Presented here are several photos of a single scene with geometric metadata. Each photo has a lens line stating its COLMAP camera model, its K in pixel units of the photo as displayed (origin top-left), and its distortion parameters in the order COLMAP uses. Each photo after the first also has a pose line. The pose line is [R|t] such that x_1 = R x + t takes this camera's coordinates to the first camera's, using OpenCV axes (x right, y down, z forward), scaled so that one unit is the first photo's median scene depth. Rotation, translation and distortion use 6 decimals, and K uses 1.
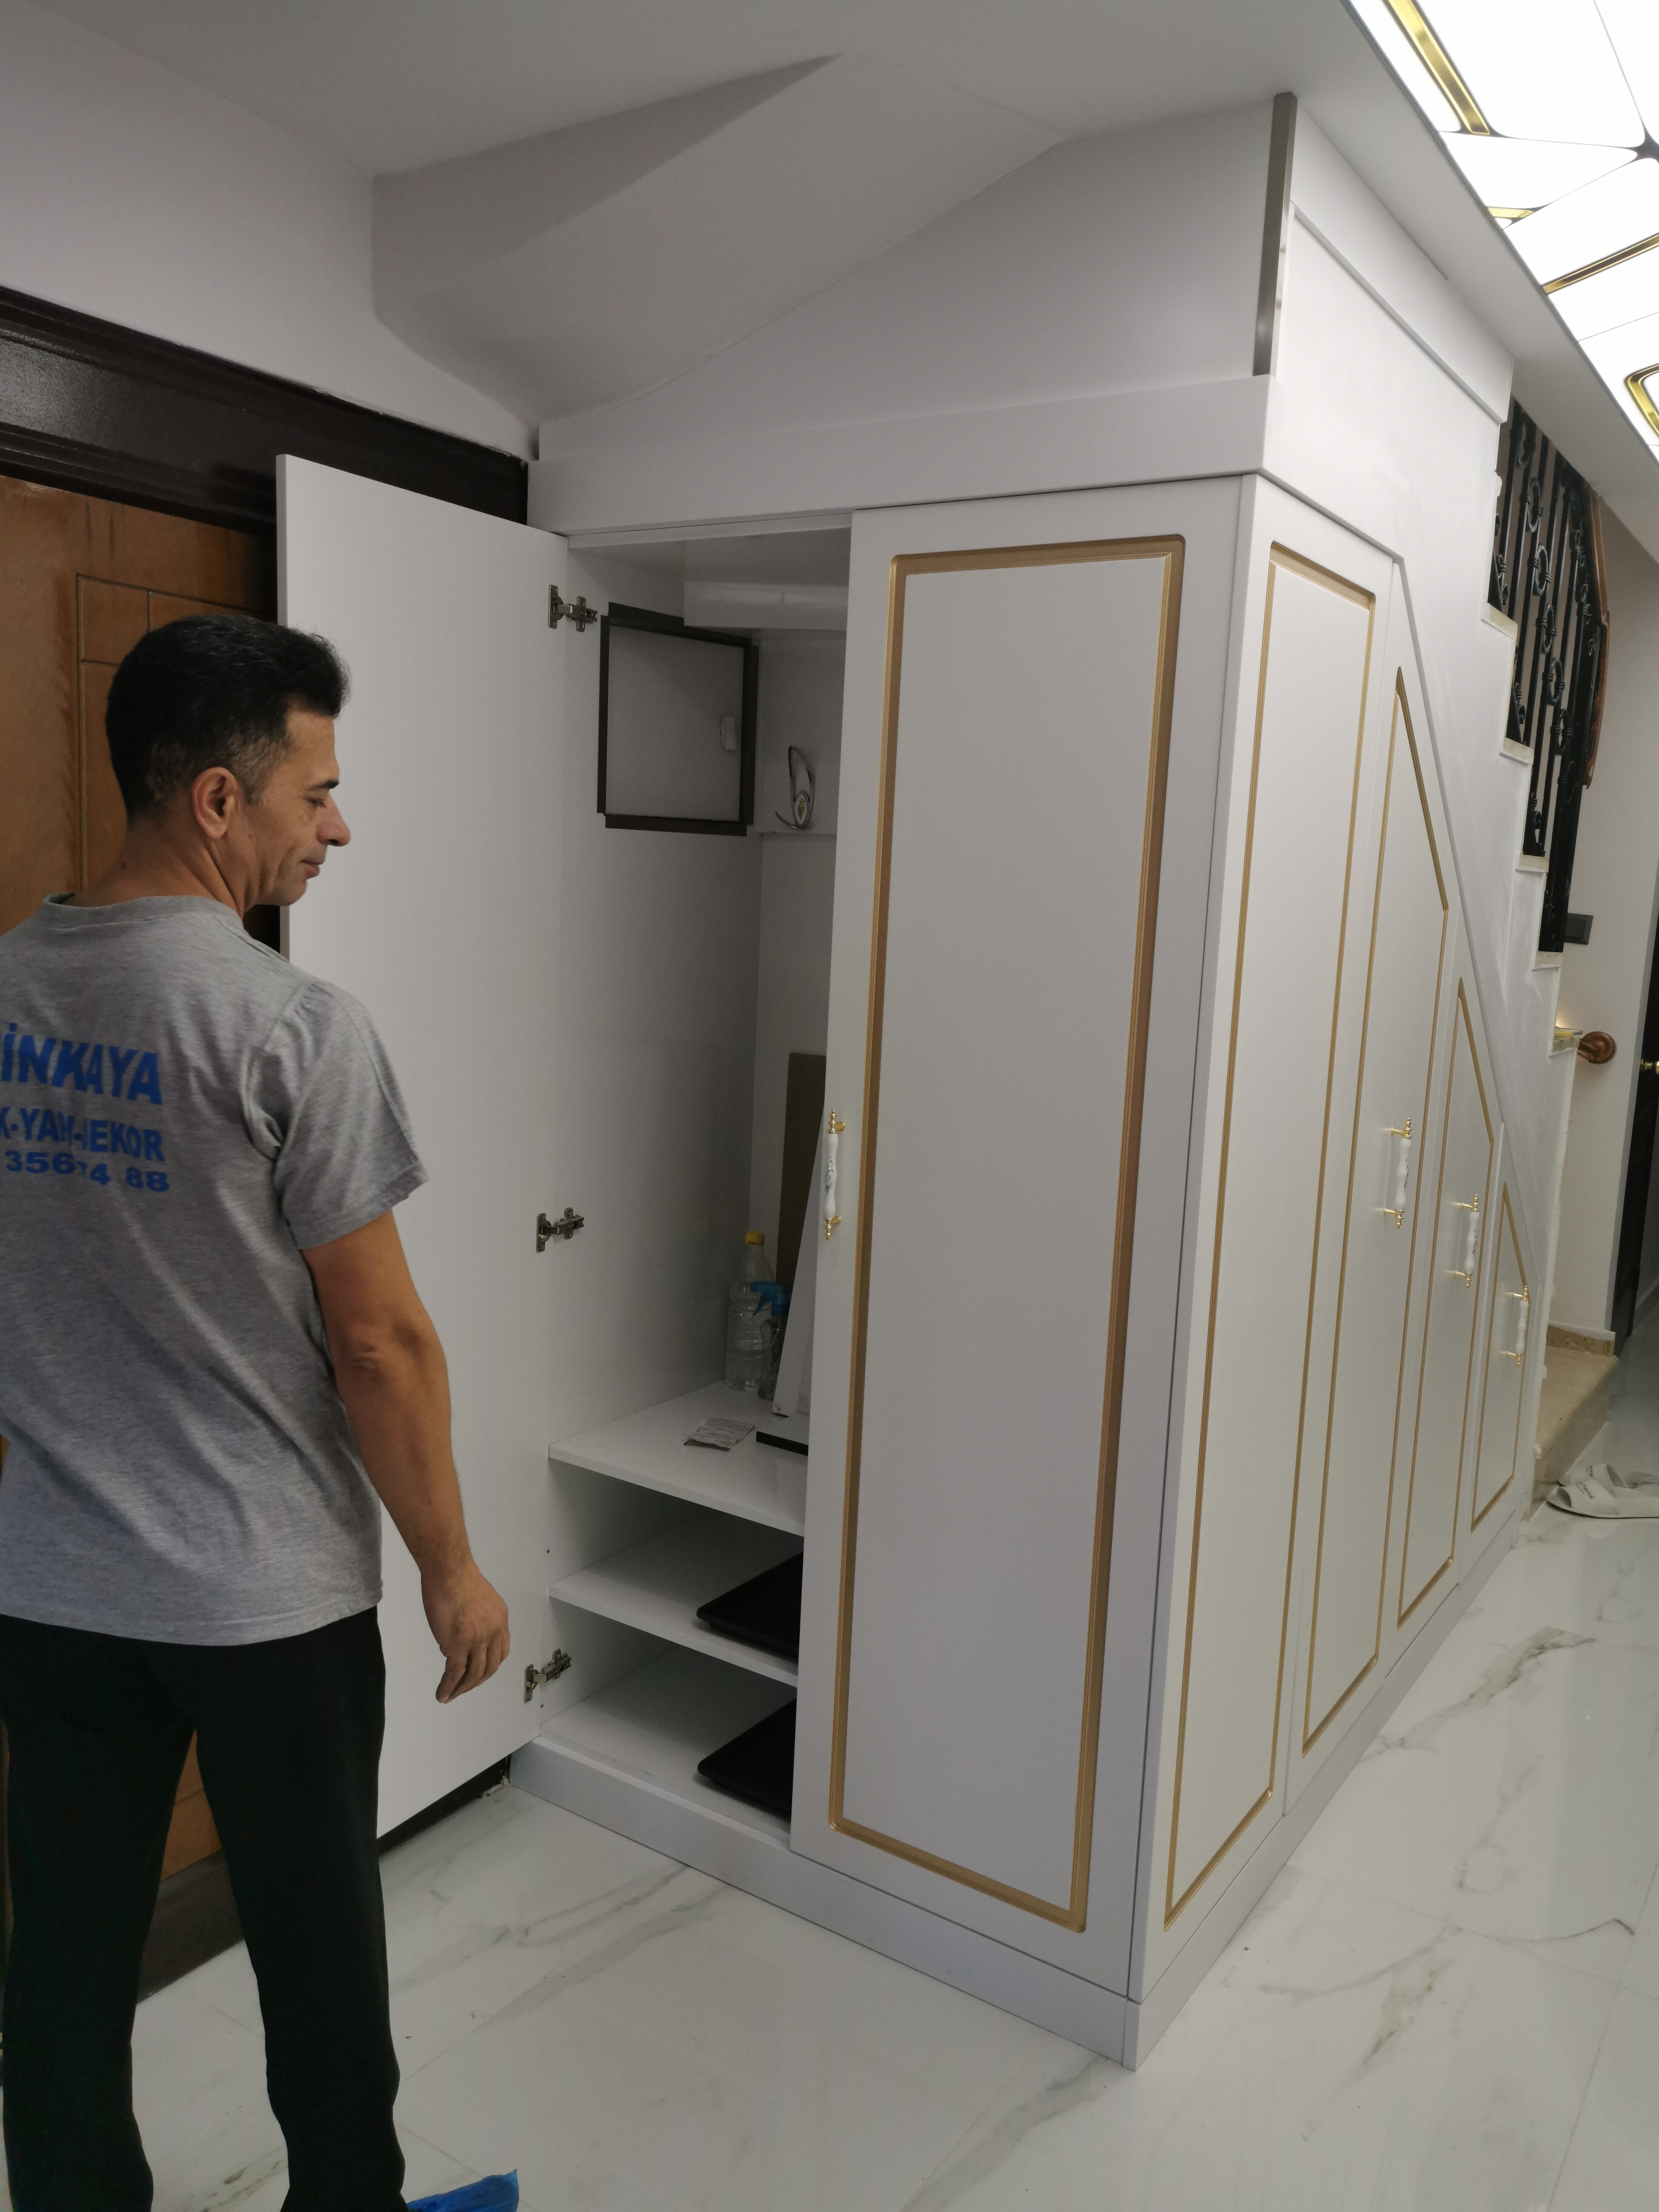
lens RADIAL K [[1718.5, 0, 828.7], [0, 1718.5, 1108.2], [0, 0, 1]] dist [0.010361, 0.002677]
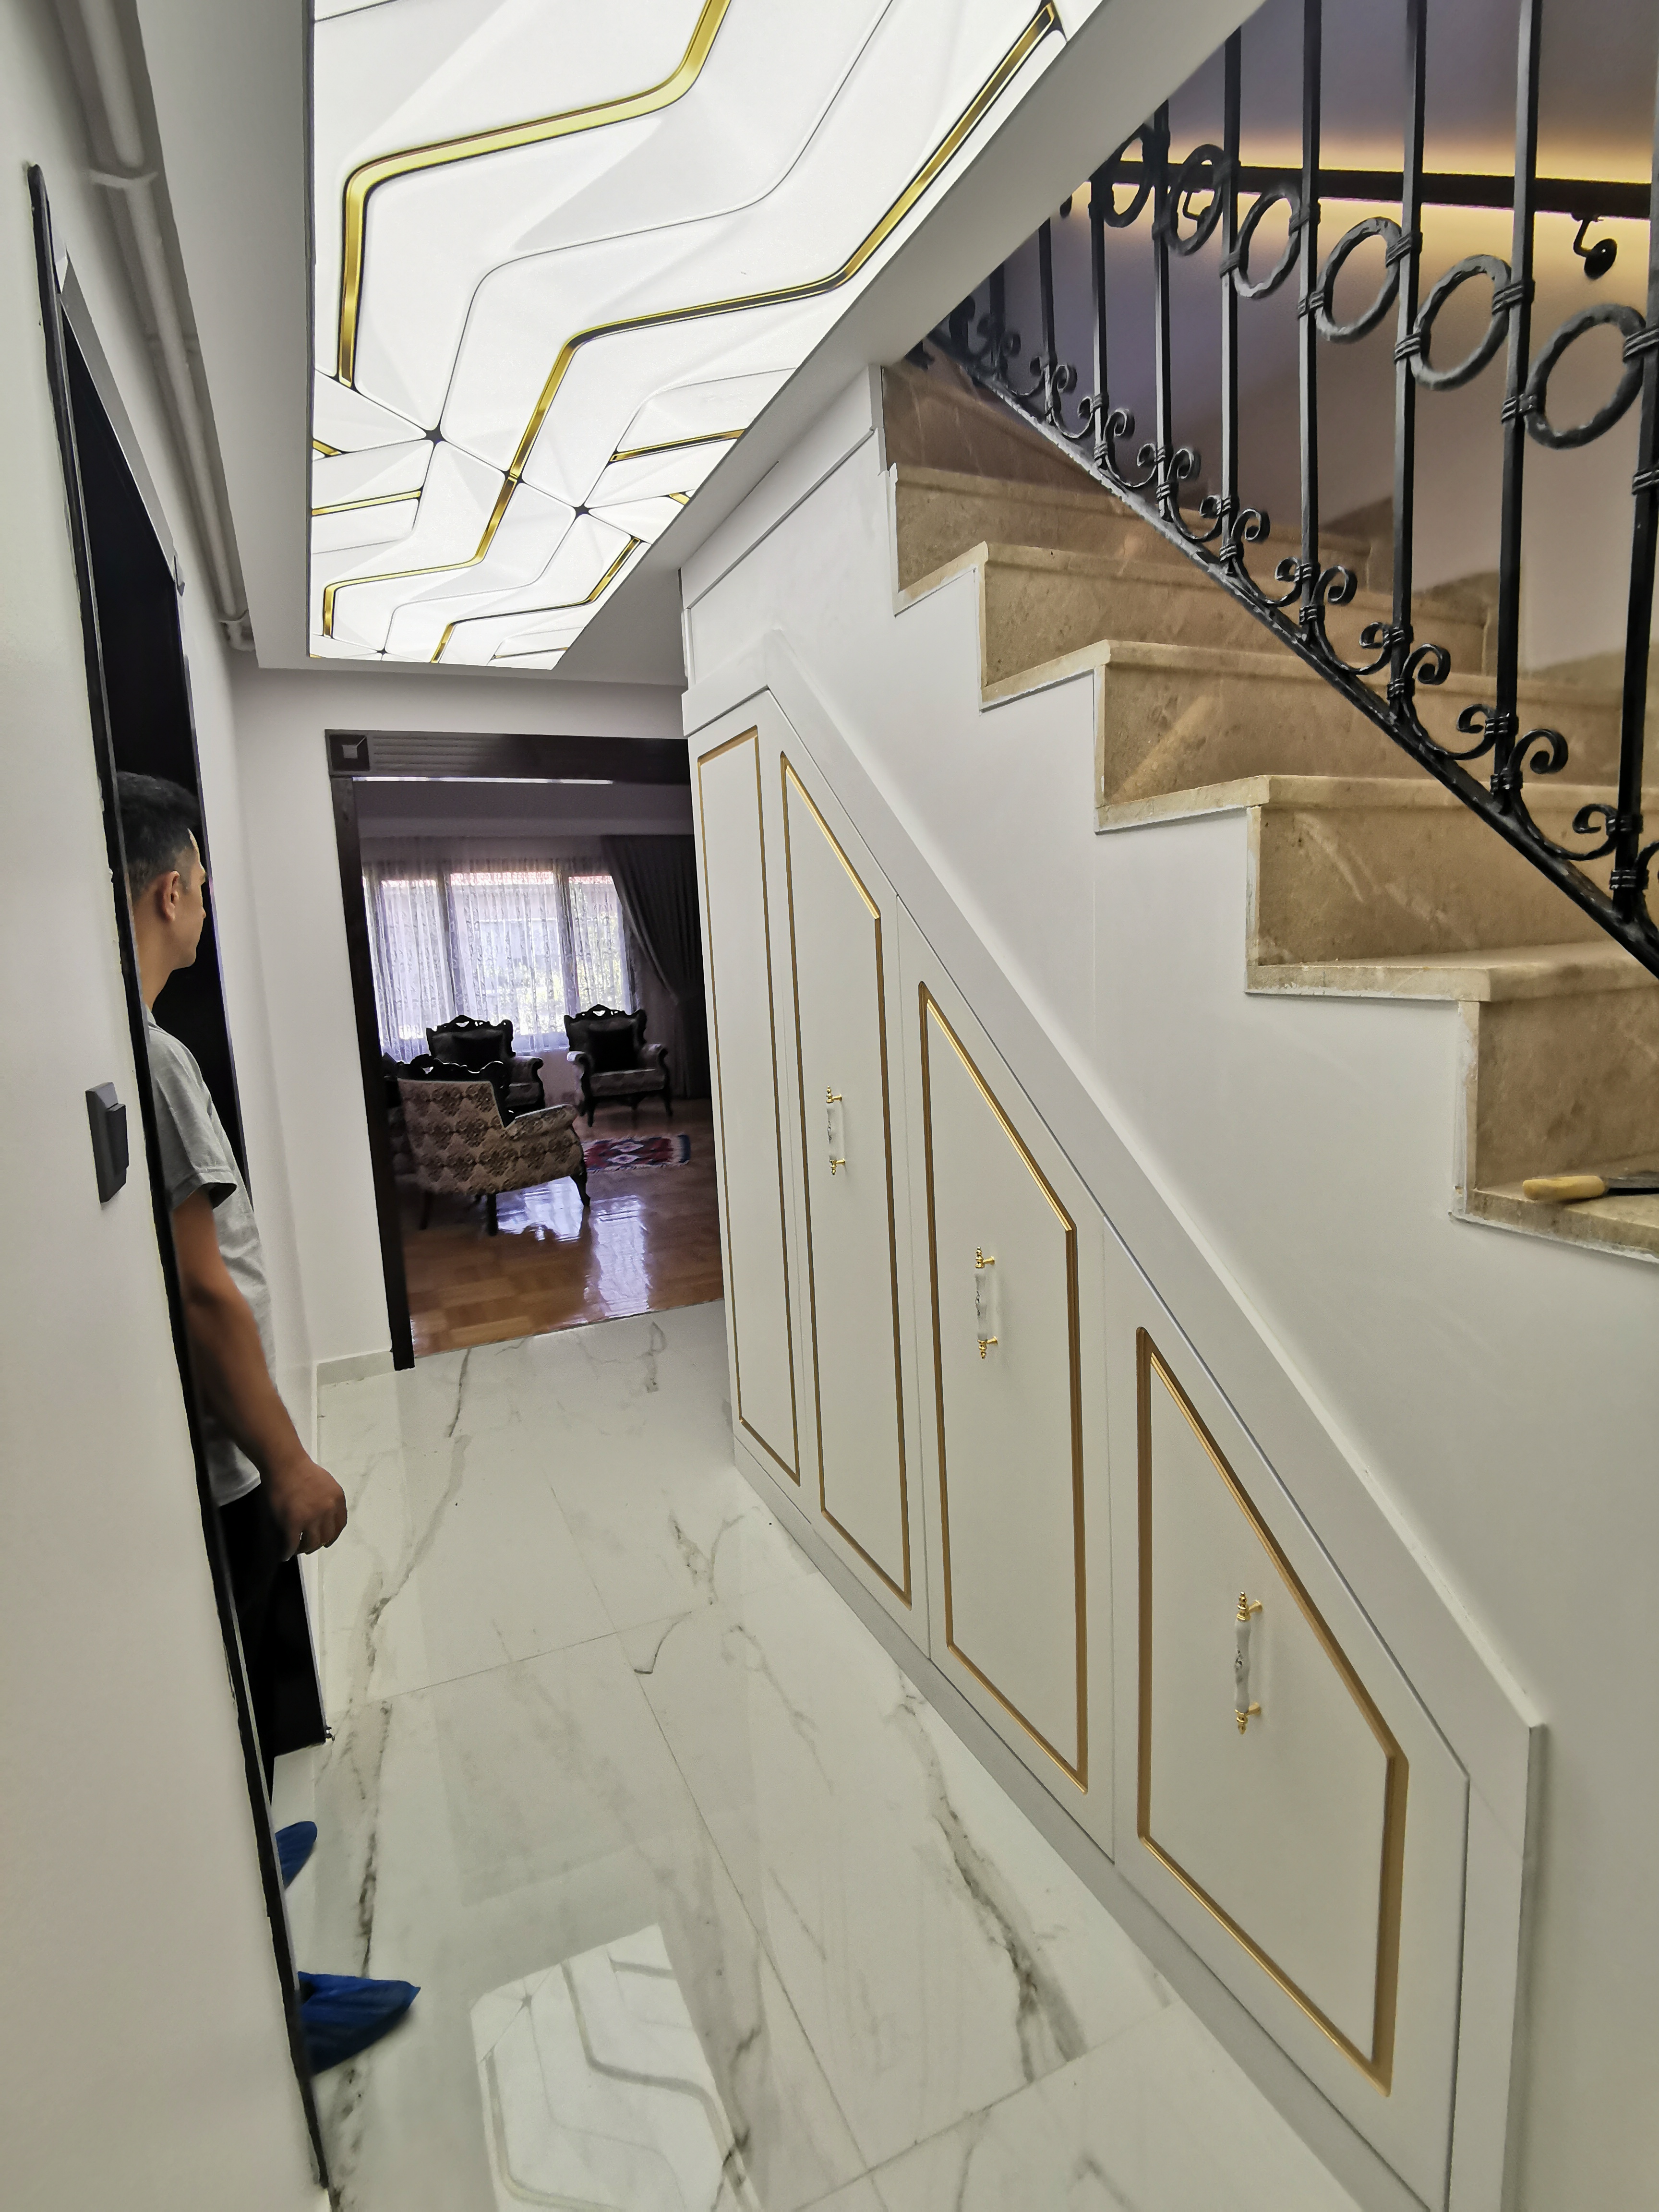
lens RADIAL K [[1114.1, 0, 832.7], [0, 1114.1, 1105.8], [0, 0, 1]] dist [-0.036396, -0.002644]
pose [[-0.526604, 0.109021, -0.843091, 1.106213], [-0.103484, 0.976147, 0.190863, -0.146041], [0.843789, 0.187755, -0.502761, 1.535381]]
